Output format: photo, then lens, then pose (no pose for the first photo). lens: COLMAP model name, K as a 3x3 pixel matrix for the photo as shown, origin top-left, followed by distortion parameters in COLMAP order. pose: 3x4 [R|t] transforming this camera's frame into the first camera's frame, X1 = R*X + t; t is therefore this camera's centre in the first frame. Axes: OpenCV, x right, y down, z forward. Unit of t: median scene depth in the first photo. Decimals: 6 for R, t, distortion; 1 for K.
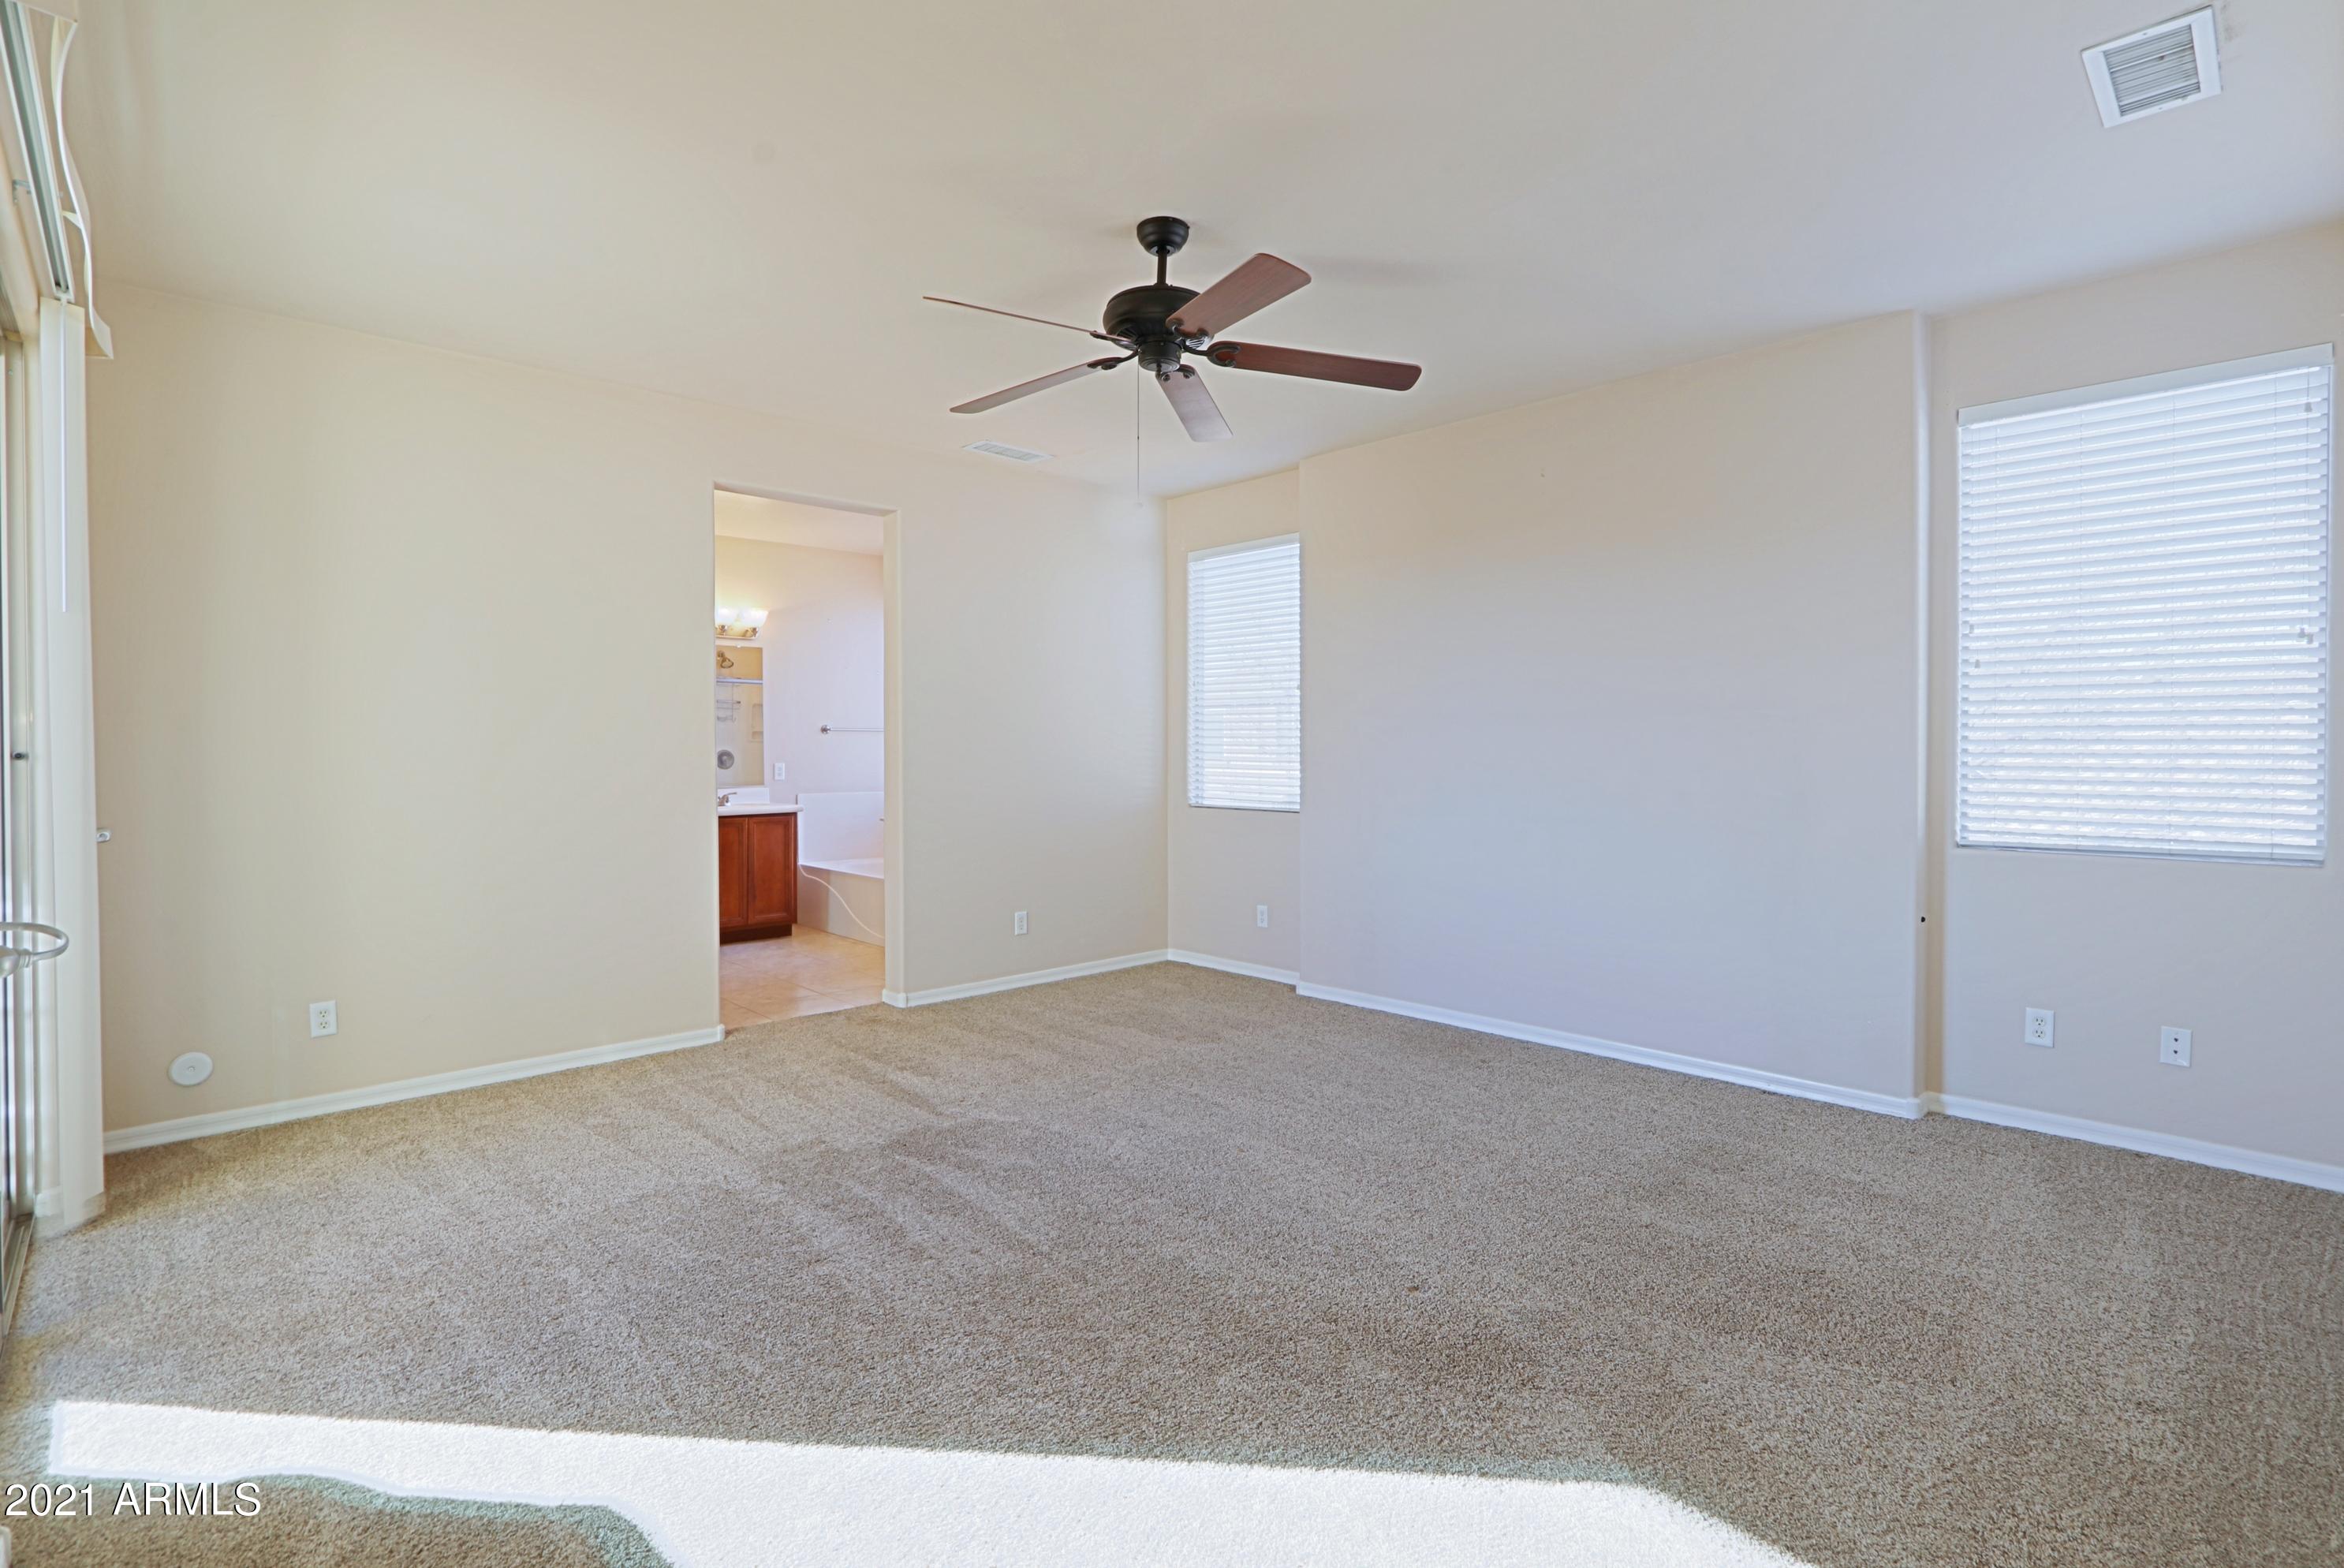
lens RADIAL K [[1093.3, 0, 1167.6], [0, 1093.3, 756.4], [0, 0, 1]] dist [-0.020982, 0.002977]
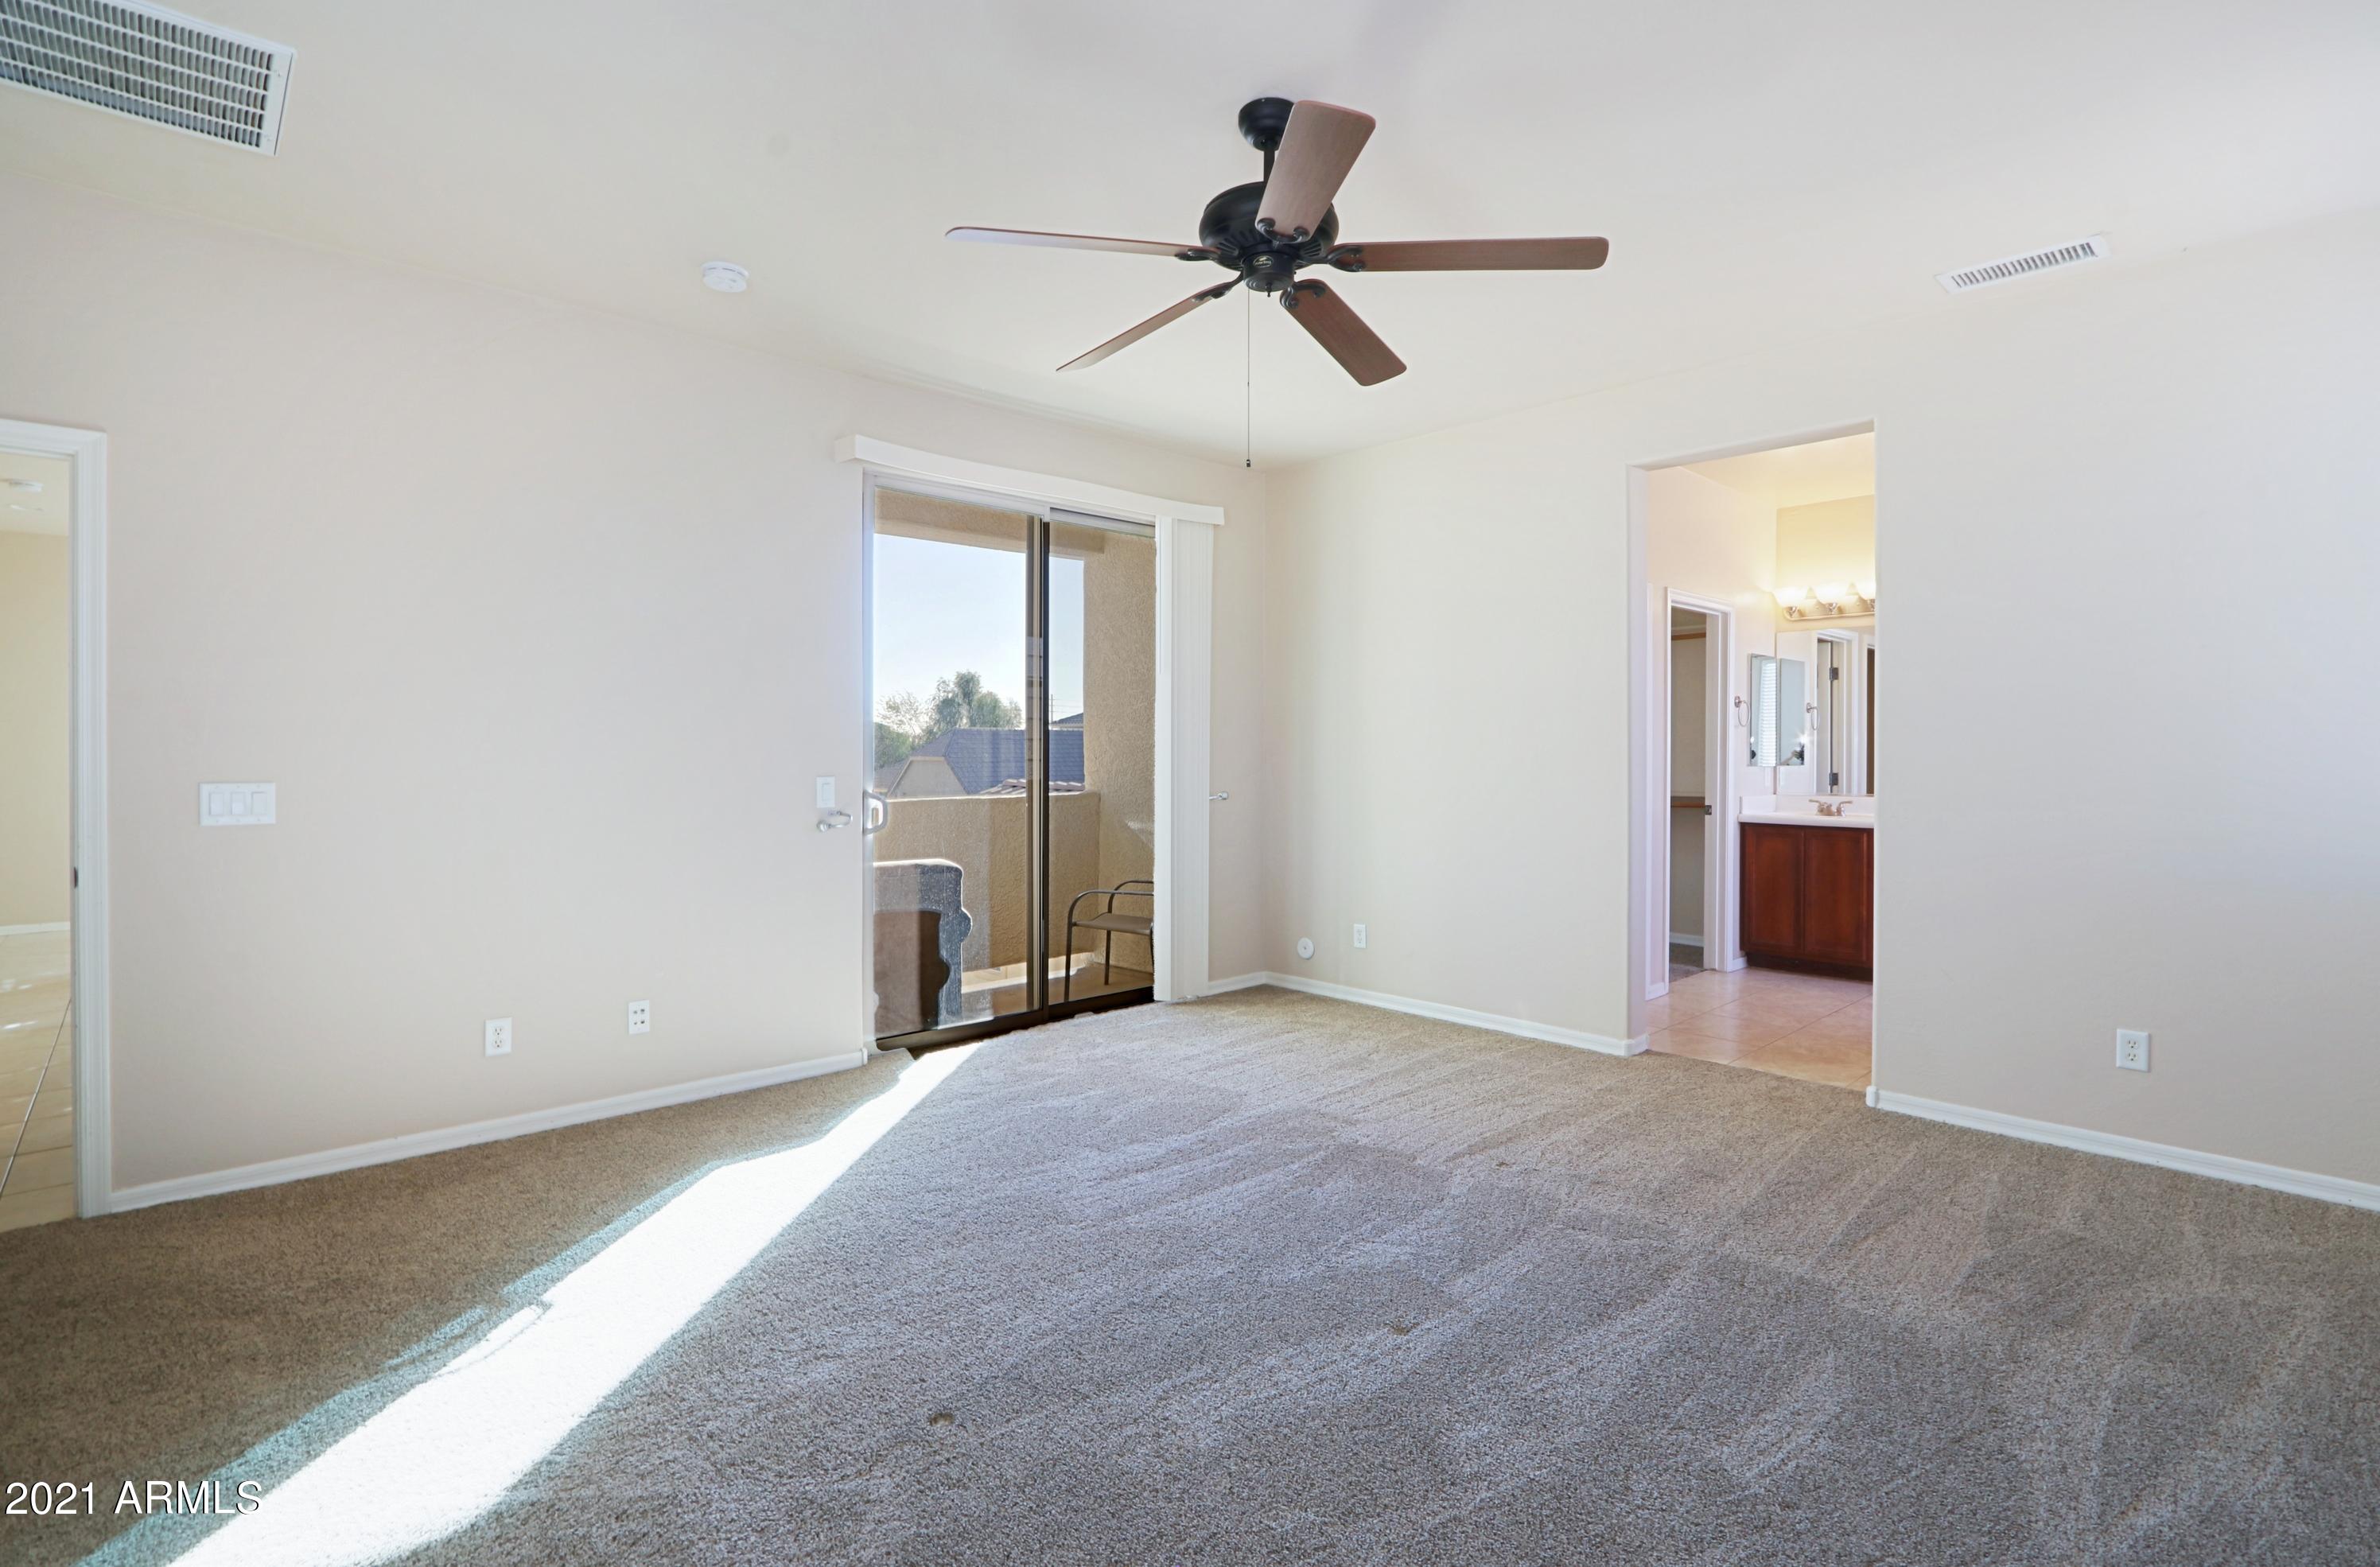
lens RADIAL K [[1119.0, 0, 1183.4], [0, 1119.0, 757.8], [0, 0, 1]] dist [-0.001576, -0.000421]
pose [[-0.008004, 0.010166, -0.999916, 0.746256], [-0.004505, 0.999938, 0.010202, -0.005653], [0.999958, 0.004586, -0.007957, 0.839650]]
